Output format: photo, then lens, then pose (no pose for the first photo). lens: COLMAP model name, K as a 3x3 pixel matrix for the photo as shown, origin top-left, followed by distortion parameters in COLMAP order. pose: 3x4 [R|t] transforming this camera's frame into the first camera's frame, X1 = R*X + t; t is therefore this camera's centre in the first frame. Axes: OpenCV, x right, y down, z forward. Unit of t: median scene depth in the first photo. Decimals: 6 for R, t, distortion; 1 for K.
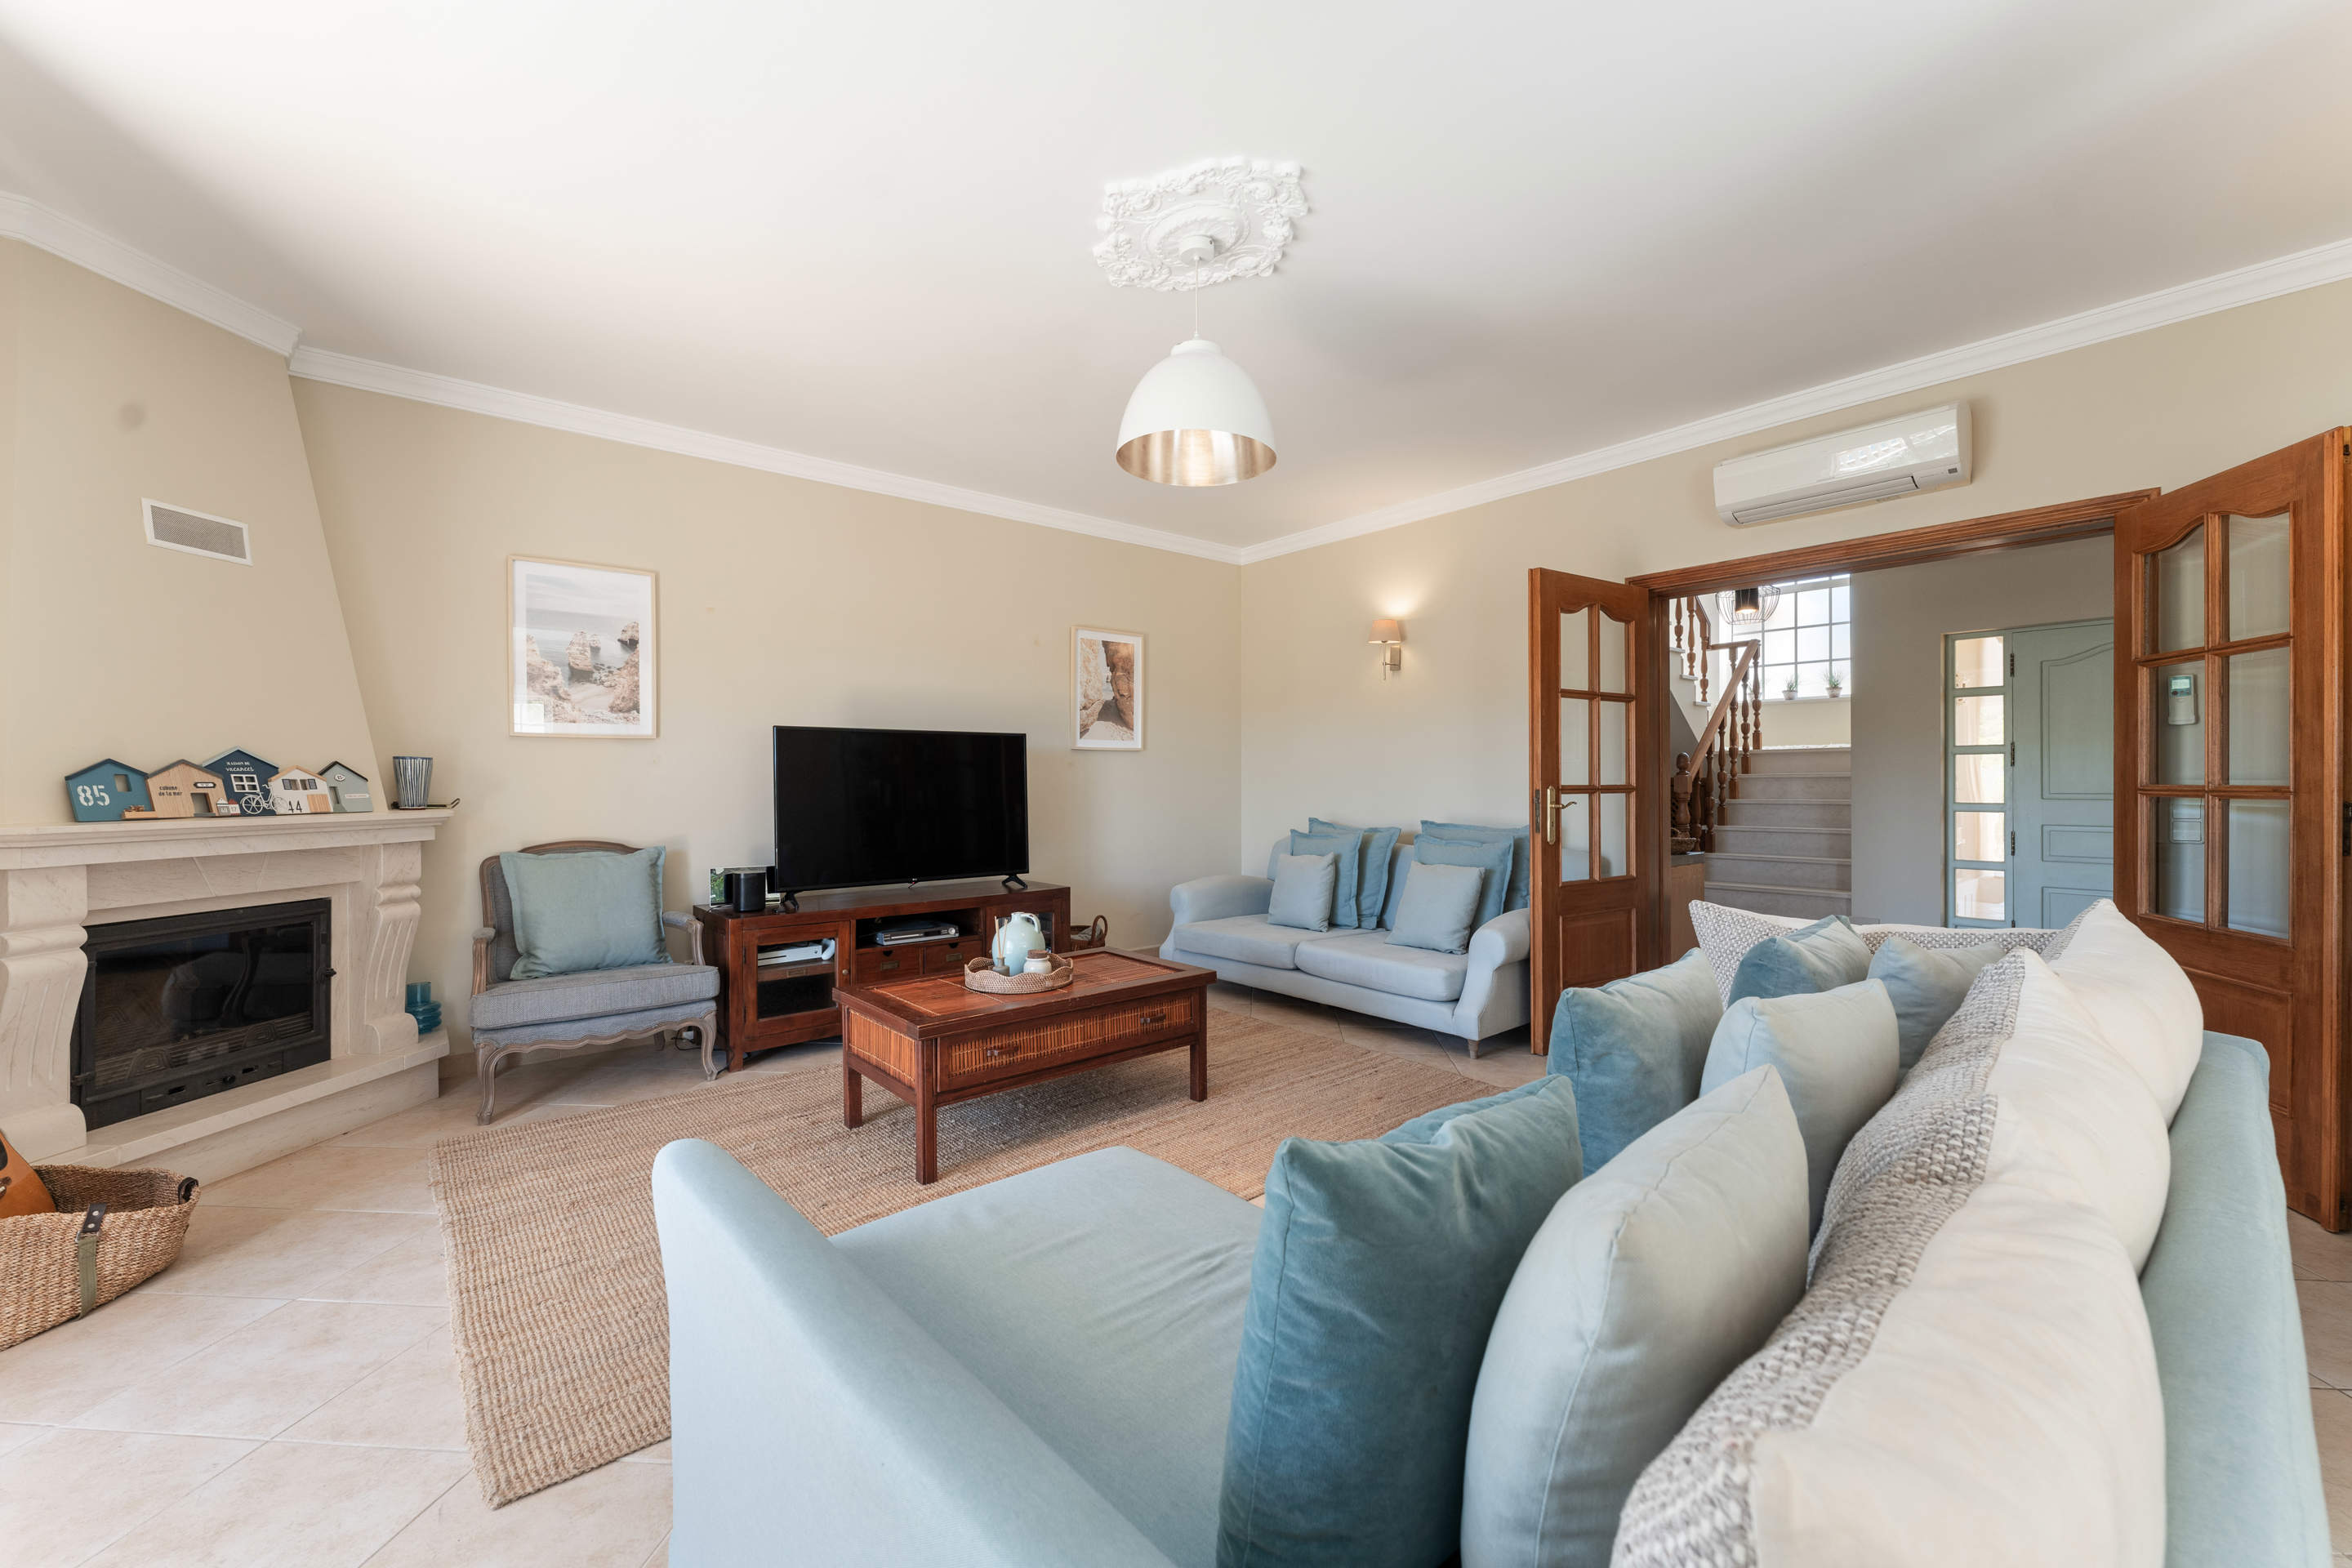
lens RADIAL K [[946.9, 0, 1185.4], [0, 946.9, 785.0], [0, 0, 1]] dist [-0.002160, -0.000697]
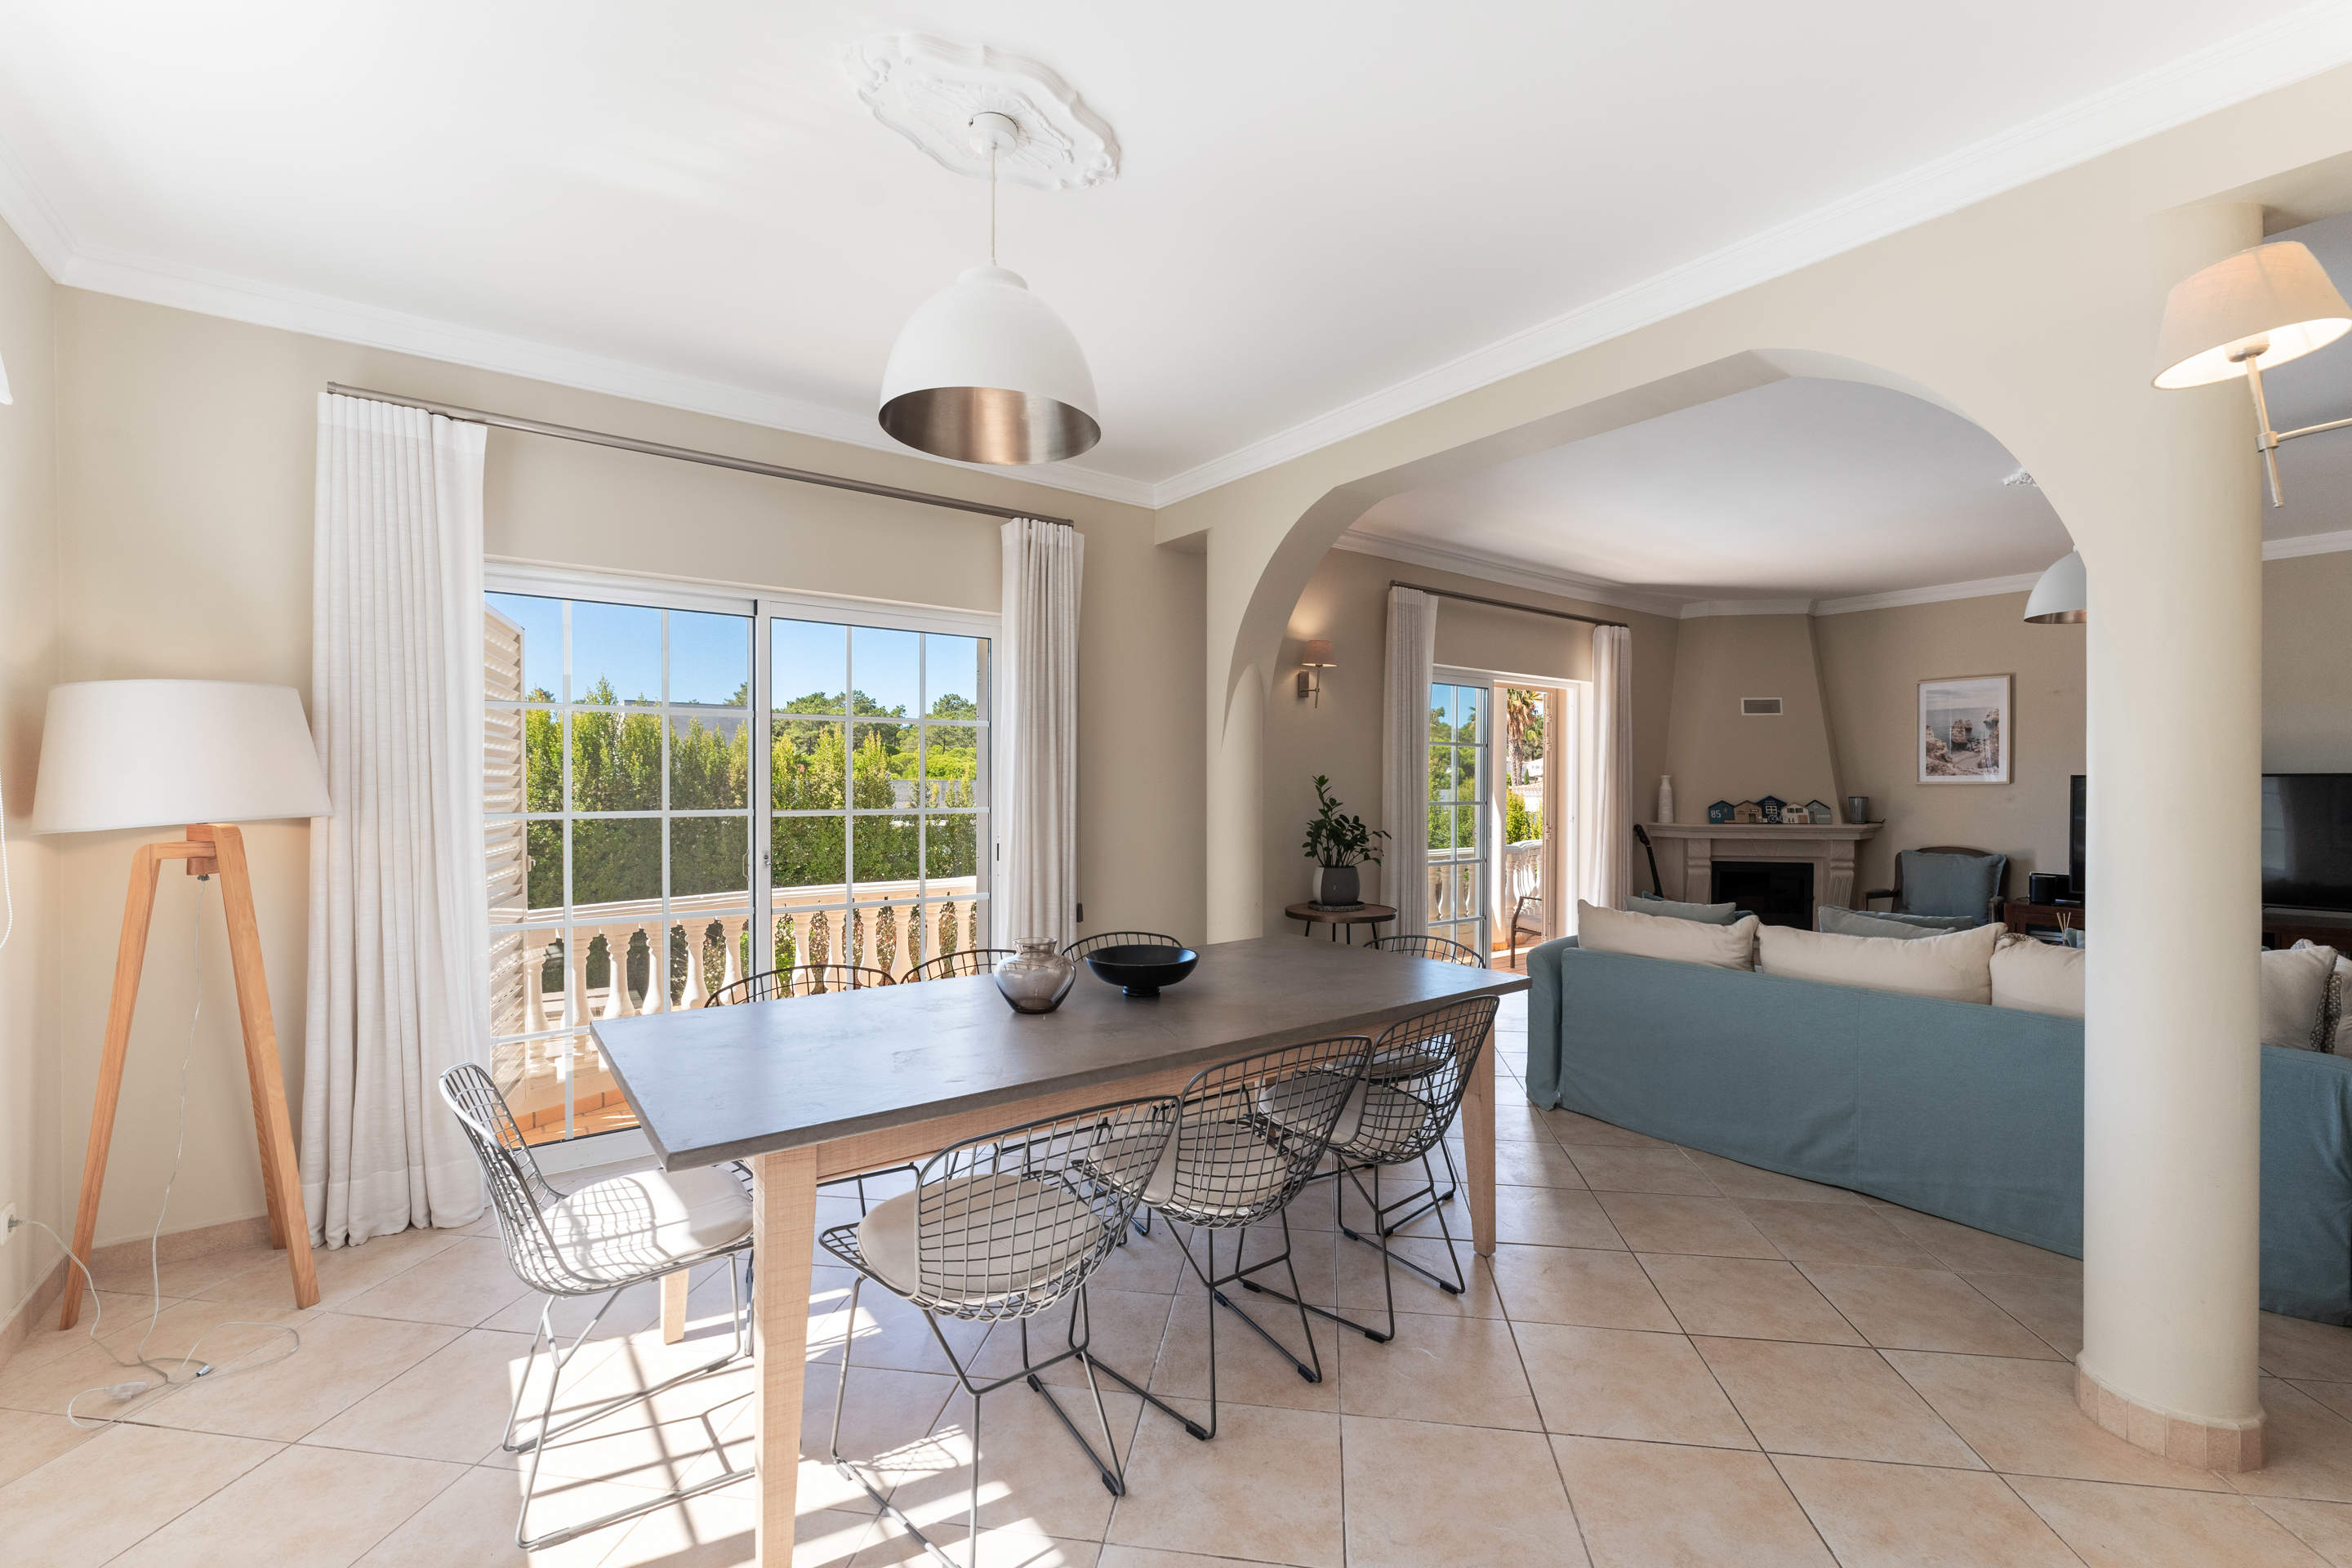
lens RADIAL K [[1033.2, 0, 1168.7], [0, 1033.2, 793.5], [0, 0, 1]] dist [0.011437, 0.000499]
pose [[-0.042102, 0.005793, -0.999097, 1.478584], [-0.002610, 0.999979, 0.005908, -0.048459], [0.999110, 0.002856, -0.042086, -0.357866]]
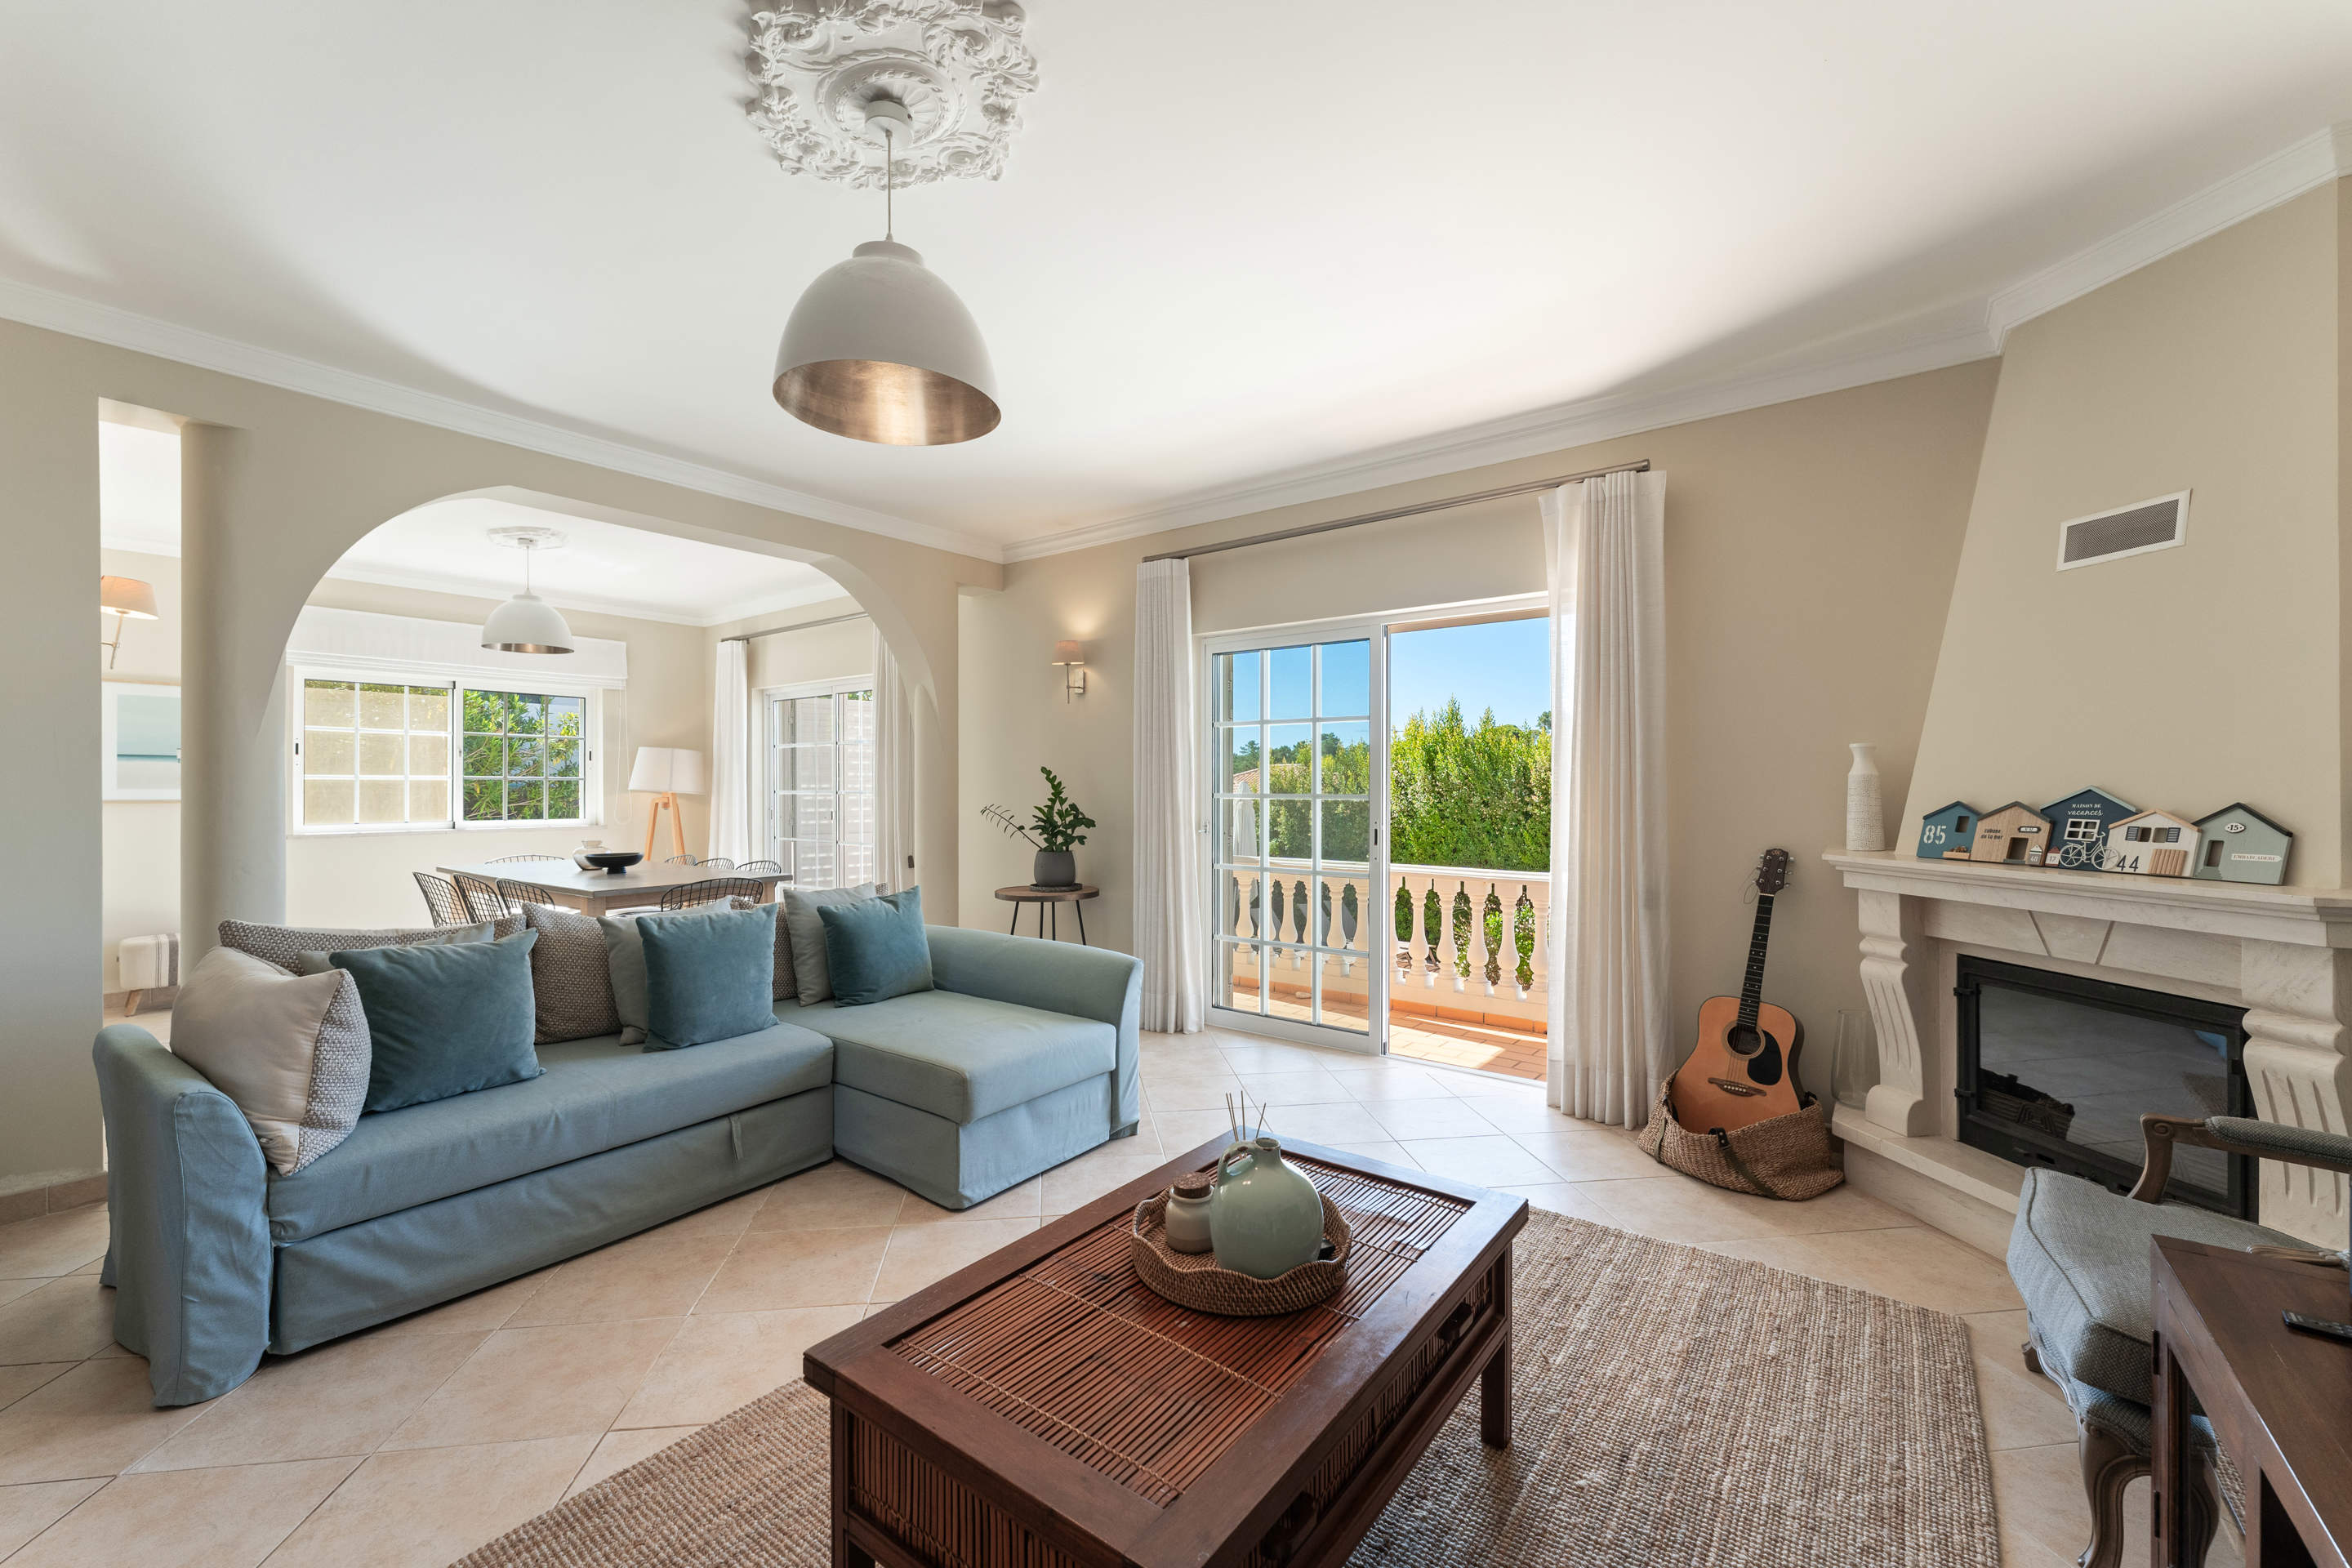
lens RADIAL K [[946.9, 0, 1172.1], [0, 946.9, 781.9], [0, 0, 1]] dist [-0.002160, -0.000697]
pose [[-0.975942, 0.004841, -0.217975, -0.027904], [0.004392, 0.999987, 0.002546, -0.043725], [0.217984, 0.001527, -0.975951, 1.444016]]
